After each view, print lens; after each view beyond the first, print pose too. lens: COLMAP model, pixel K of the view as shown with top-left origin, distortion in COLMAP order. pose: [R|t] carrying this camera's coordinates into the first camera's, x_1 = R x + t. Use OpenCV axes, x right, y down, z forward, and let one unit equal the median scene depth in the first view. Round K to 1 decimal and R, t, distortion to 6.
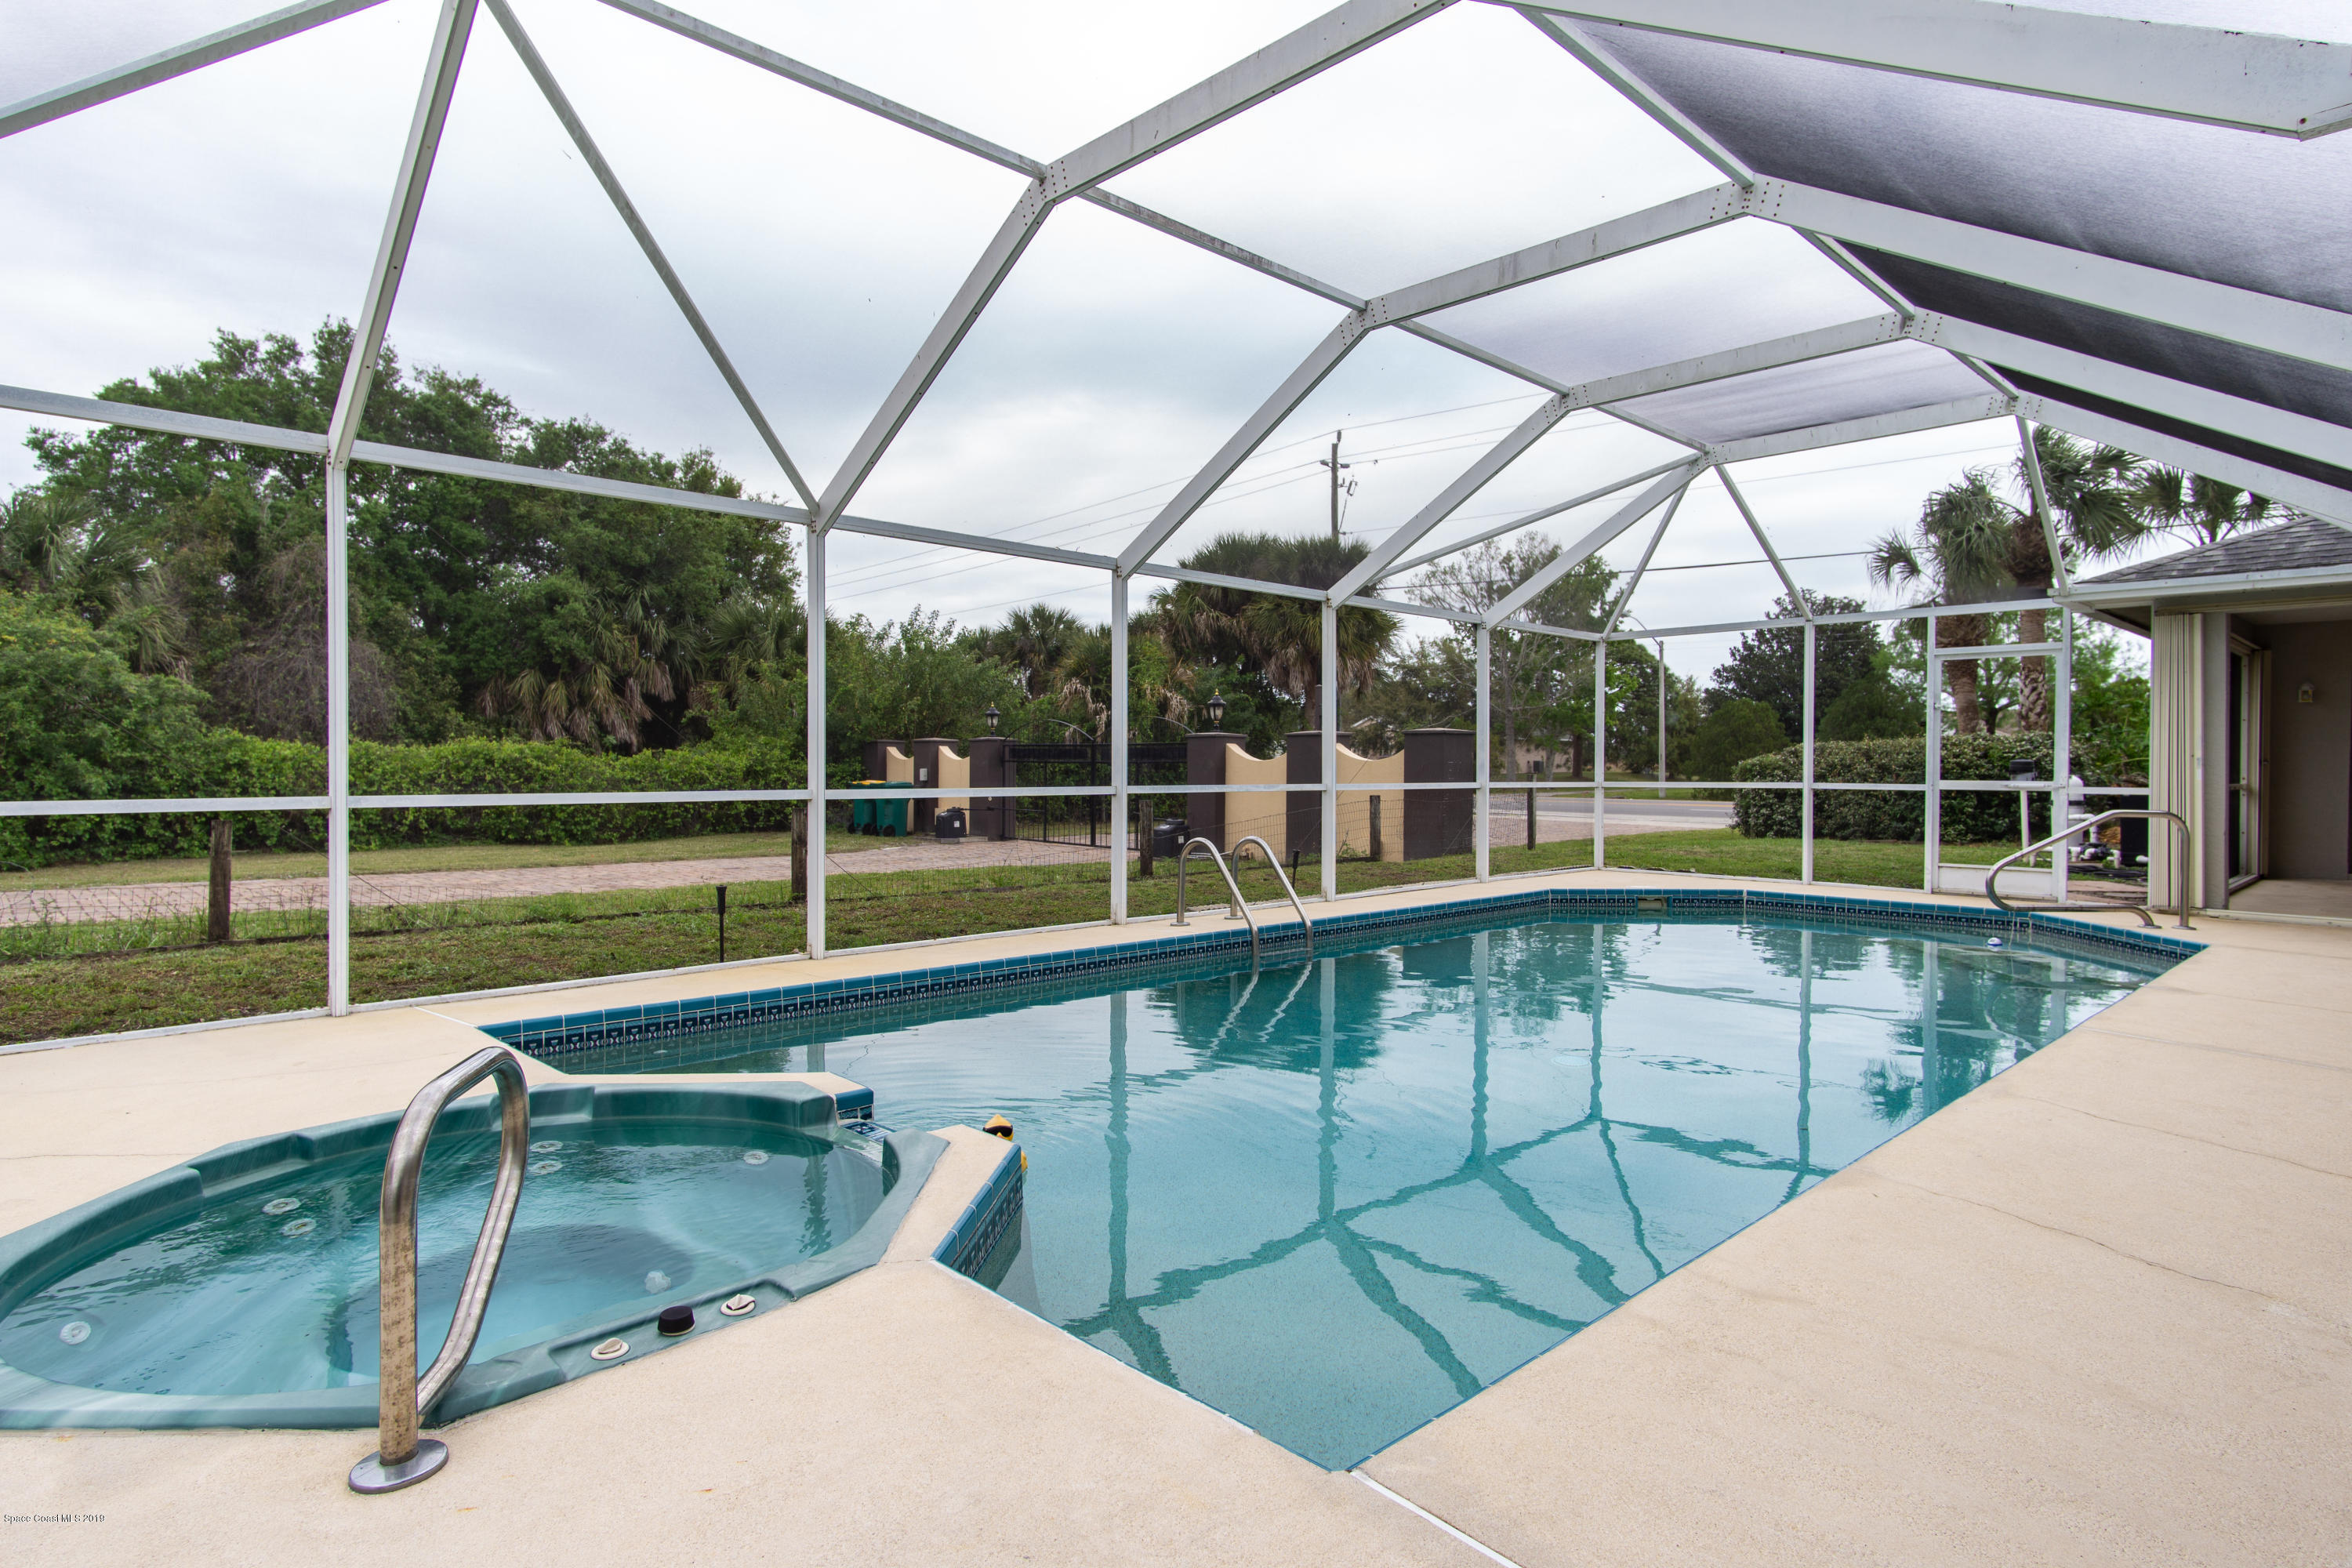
lens RADIAL K [[1258.2, 0, 1176.1], [0, 1258.2, 765.1], [0, 0, 1]] dist [-0.006703, 0.000650]
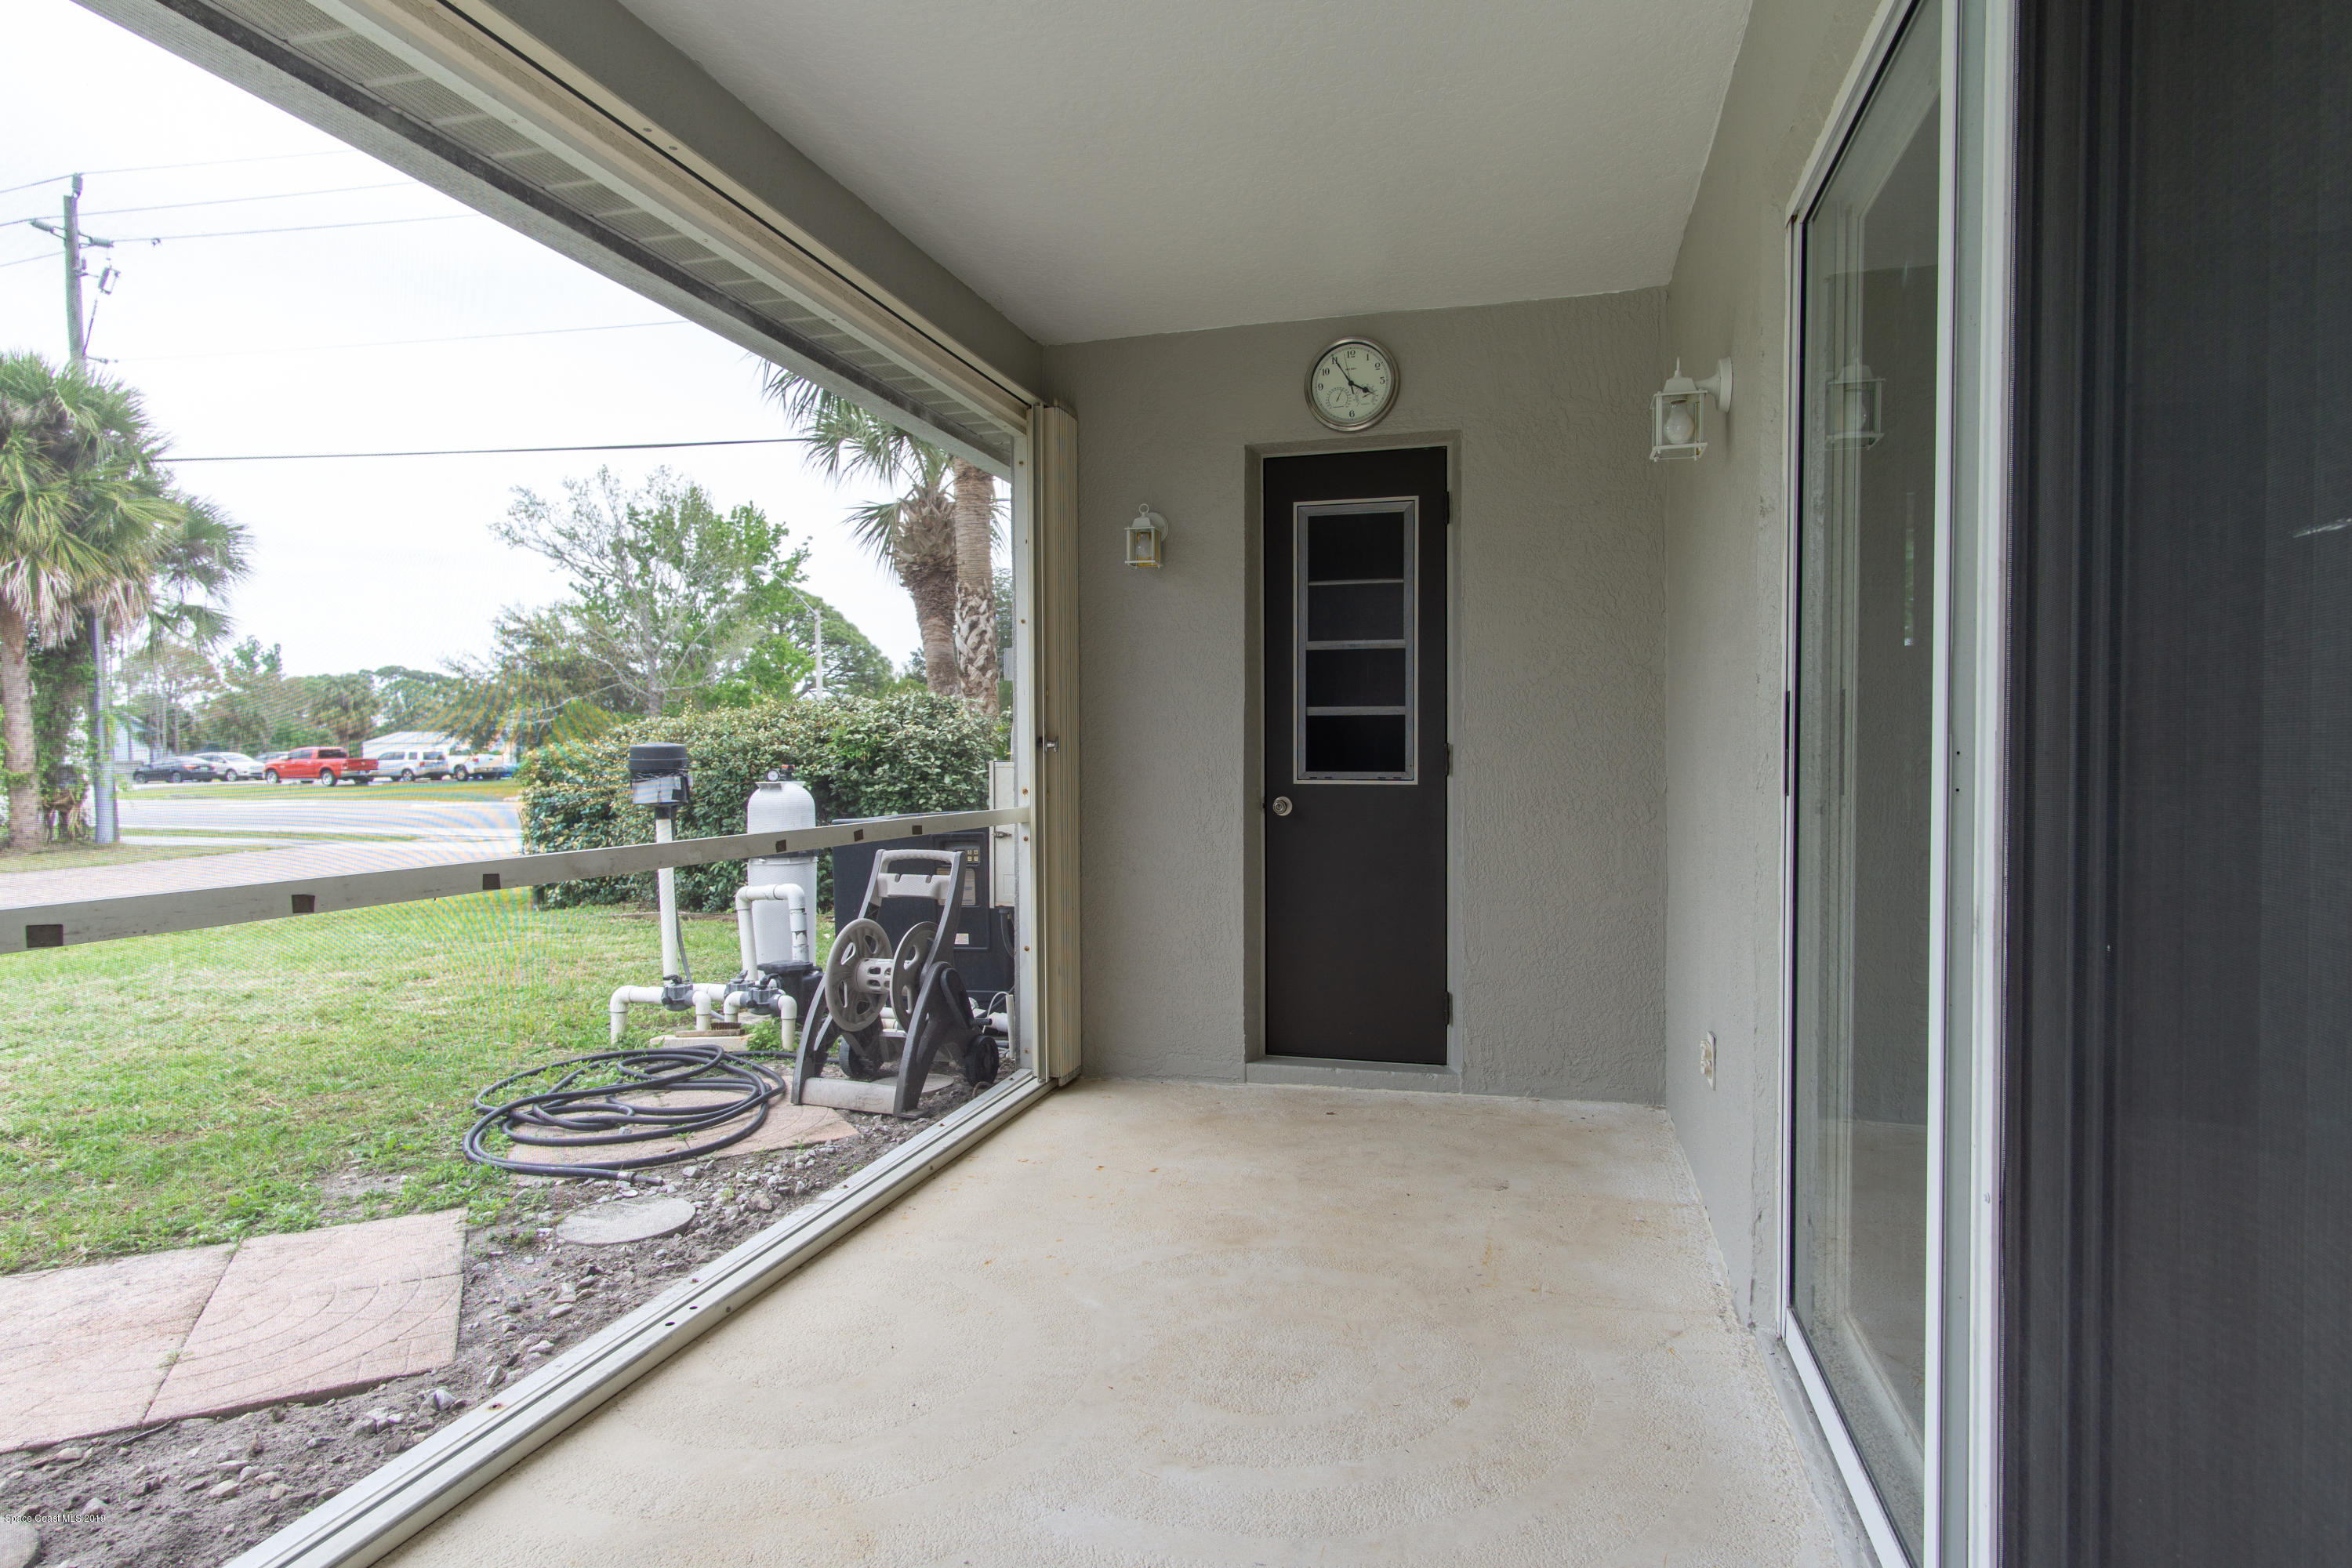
lens RADIAL K [[1258.2, 0, 1182.2], [0, 1258.2, 788.4], [0, 0, 1]] dist [-0.006703, 0.000650]
pose [[0.868754, -0.020862, 0.494804, 0.274715], [0.009637, 0.999635, 0.025226, 0.000277], [-0.495150, -0.017147, 0.868638, 0.258793]]
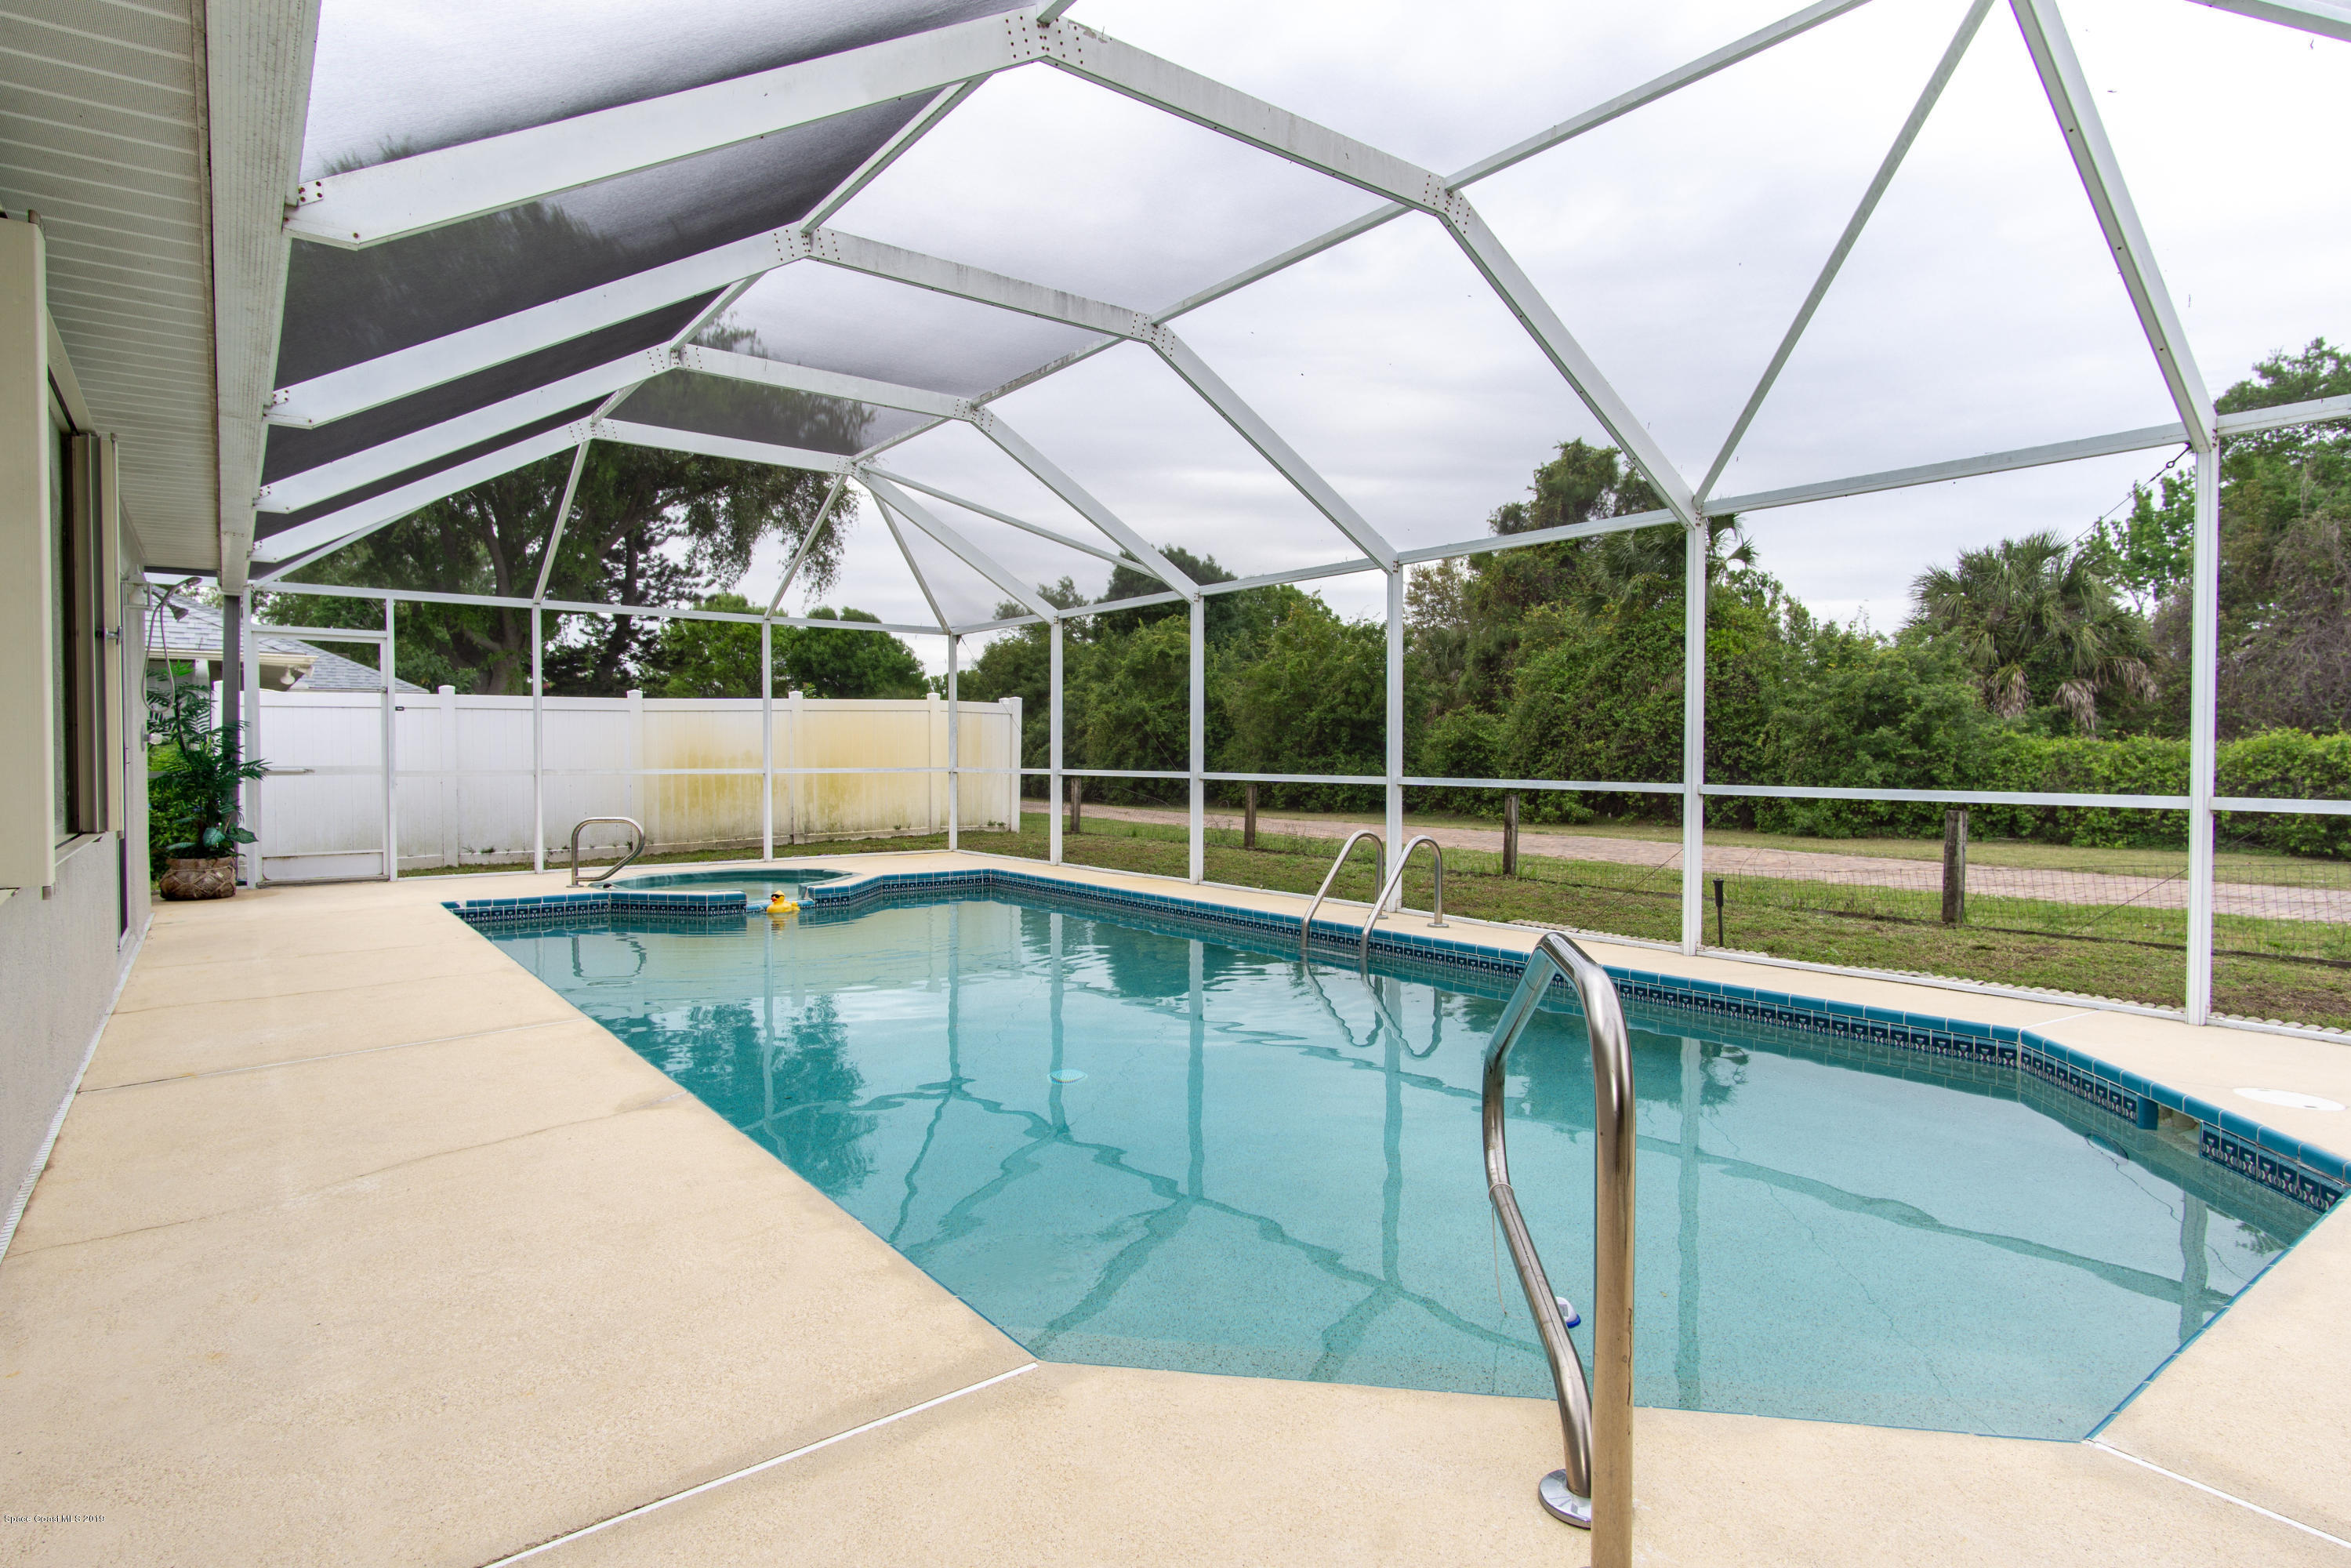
lens RADIAL K [[1257.7, 0, 1187.9], [0, 1257.7, 778.1], [0, 0, 1]] dist [-0.006703, 0.000650]
pose [[-0.112215, 0.016357, -0.993549, 0.976281], [-0.005950, 0.999836, 0.017132, 0.001236], [0.993666, 0.007834, -0.112099, 0.937093]]
